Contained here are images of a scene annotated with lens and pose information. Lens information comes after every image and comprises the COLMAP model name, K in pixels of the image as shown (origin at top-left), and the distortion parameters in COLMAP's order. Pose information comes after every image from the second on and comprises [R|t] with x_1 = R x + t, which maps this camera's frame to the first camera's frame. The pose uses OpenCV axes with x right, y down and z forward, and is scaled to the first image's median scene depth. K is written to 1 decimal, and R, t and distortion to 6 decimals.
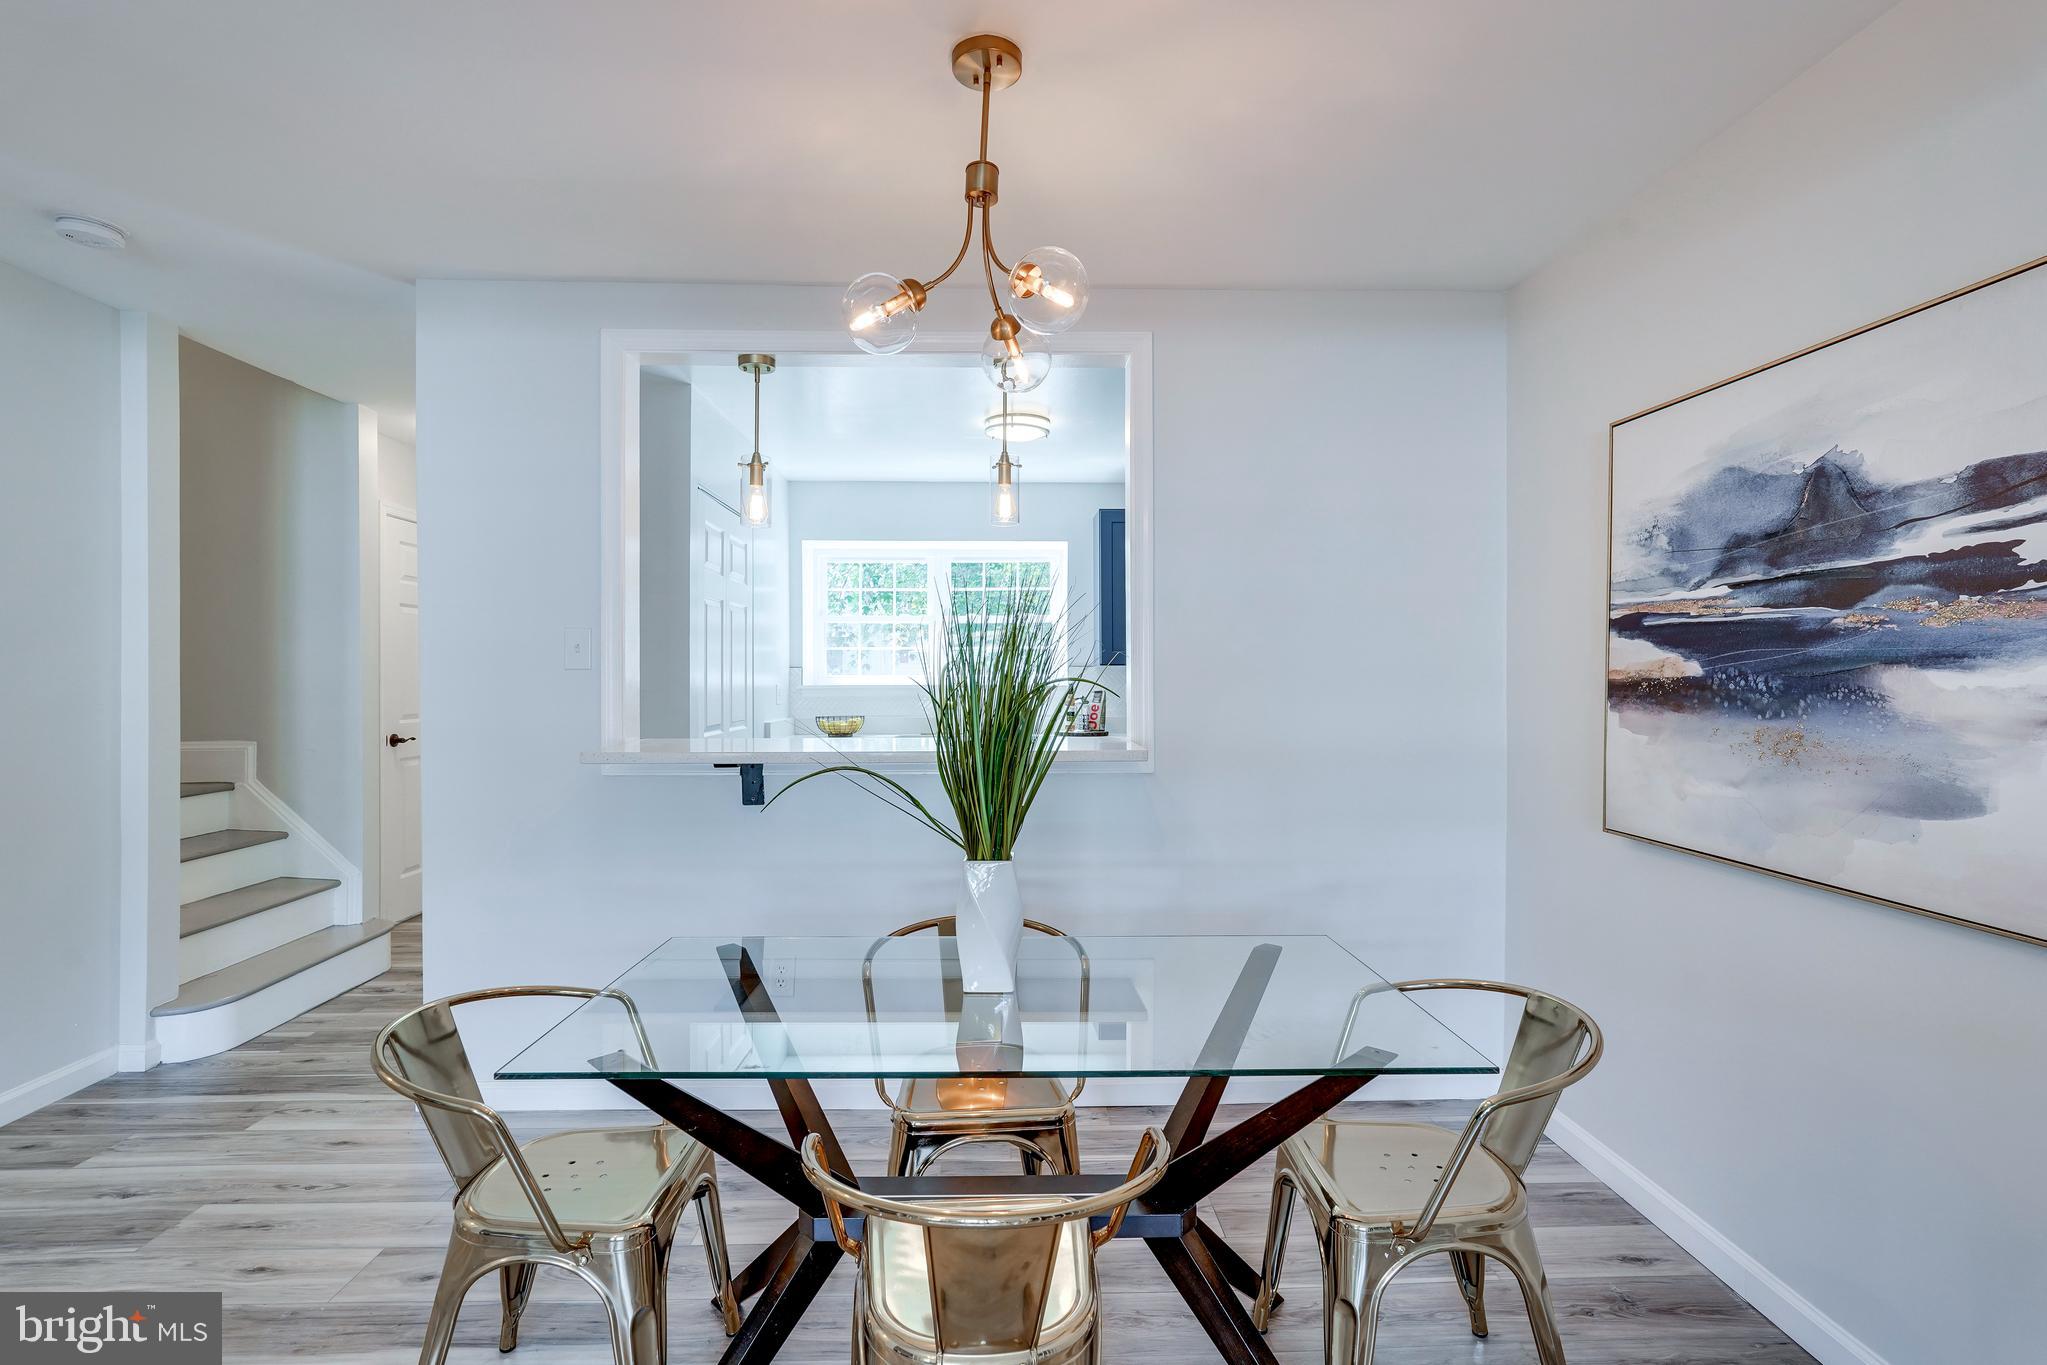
lens RADIAL K [[929.1, 0, 1037.0], [0, 929.1, 672.0], [0, 0, 1]] dist [-0.000617, 0.000497]
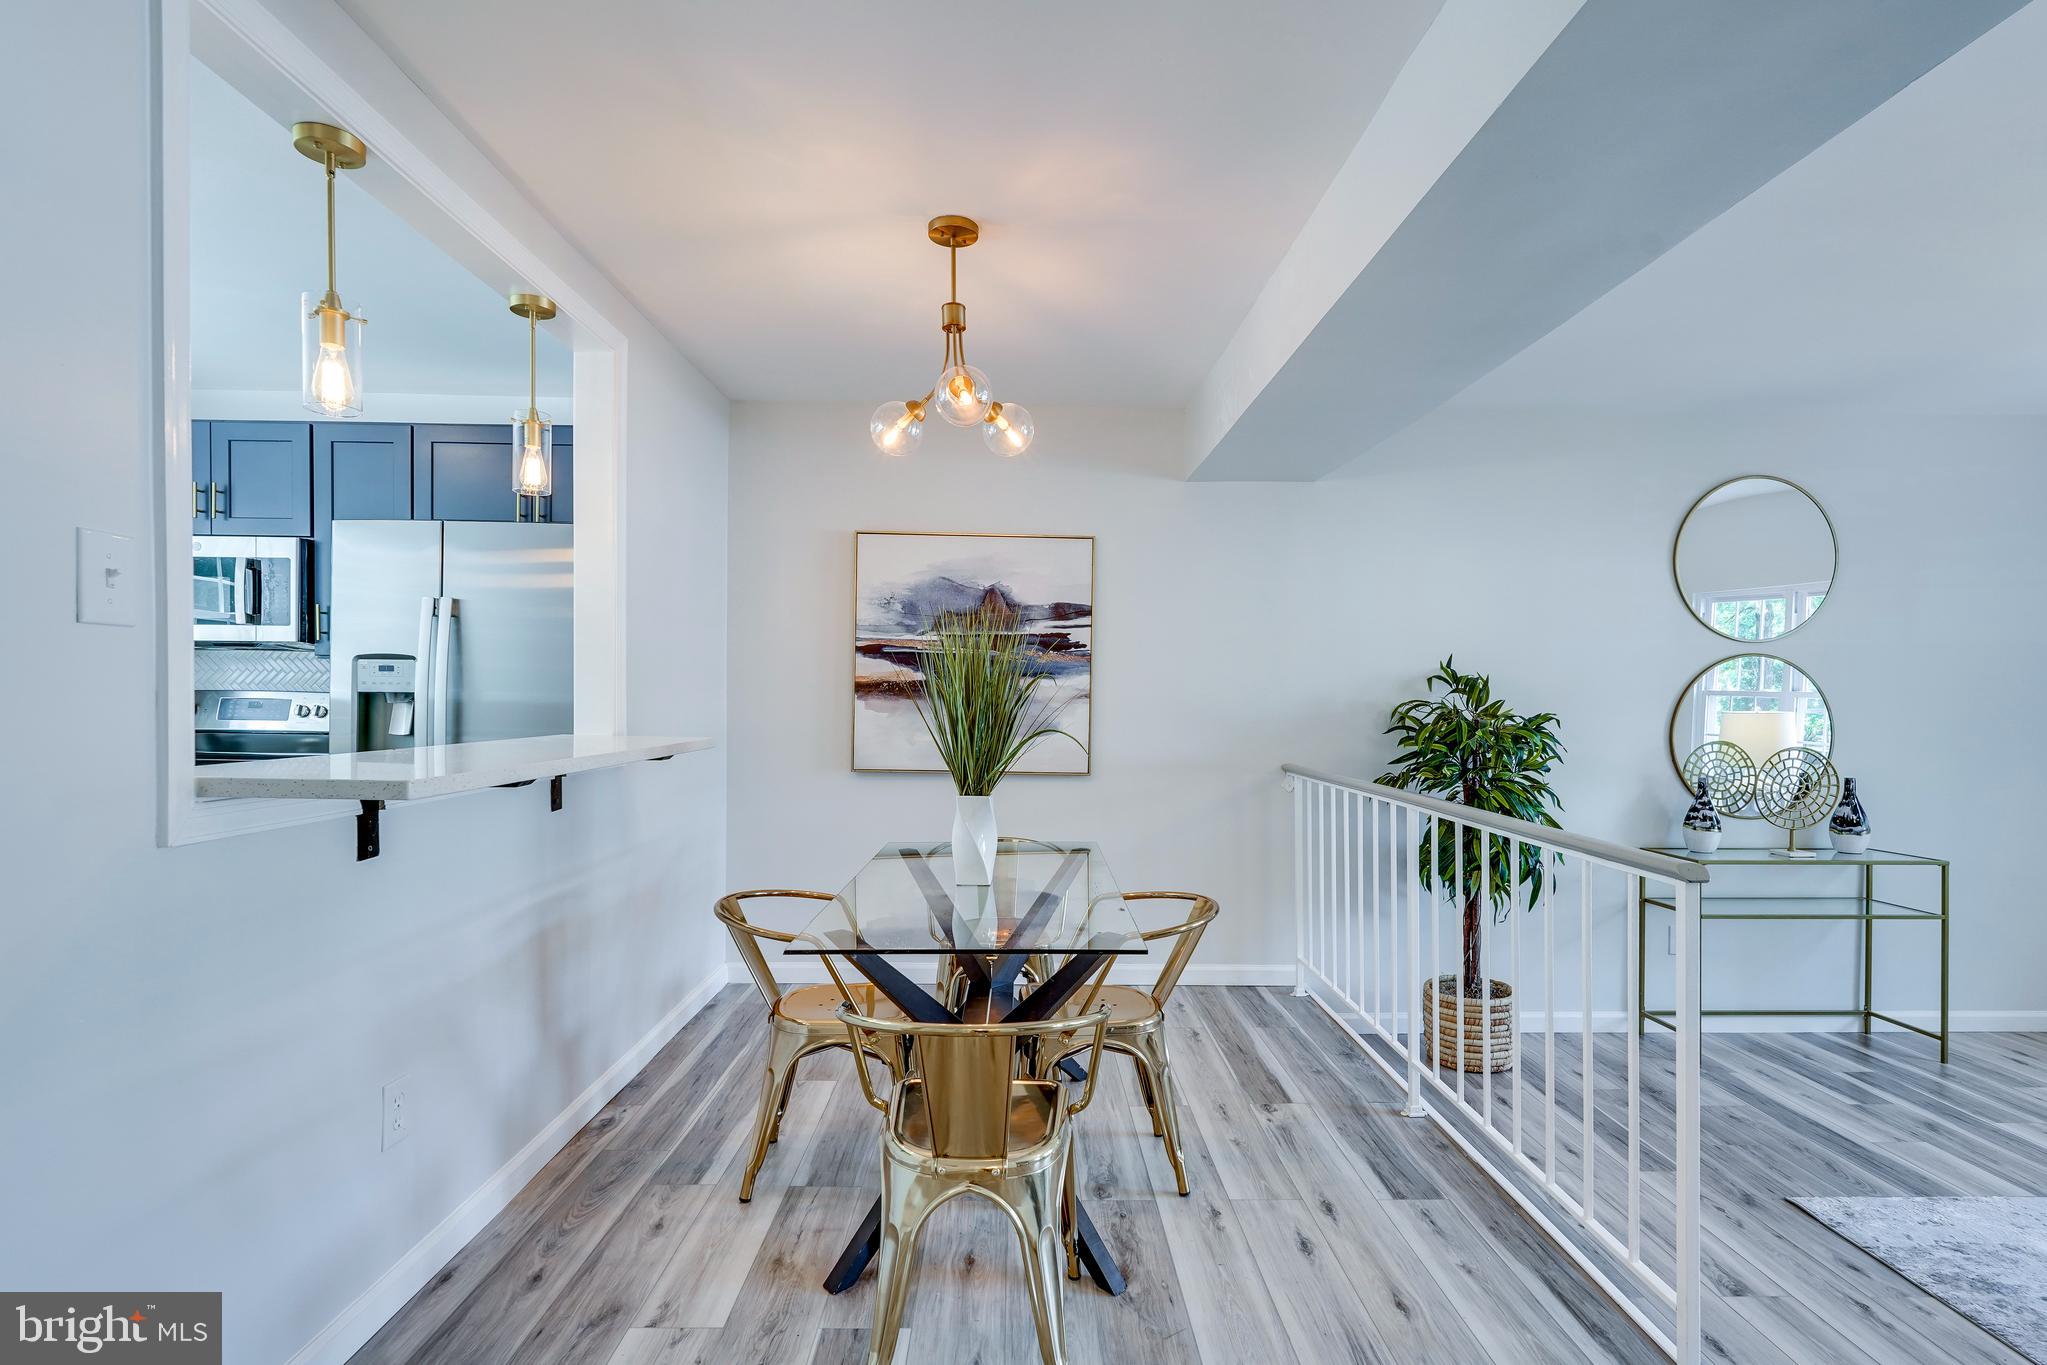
lens RADIAL K [[929.1, 0, 1037.0], [0, 929.1, 672.0], [0, 0, 1]] dist [-0.000617, 0.000497]
pose [[0.032002, 0.024608, 0.999185, -1.205881], [-0.013700, 0.999614, -0.024180, 0.030552], [-0.999394, -0.012915, 0.032327, 0.690497]]
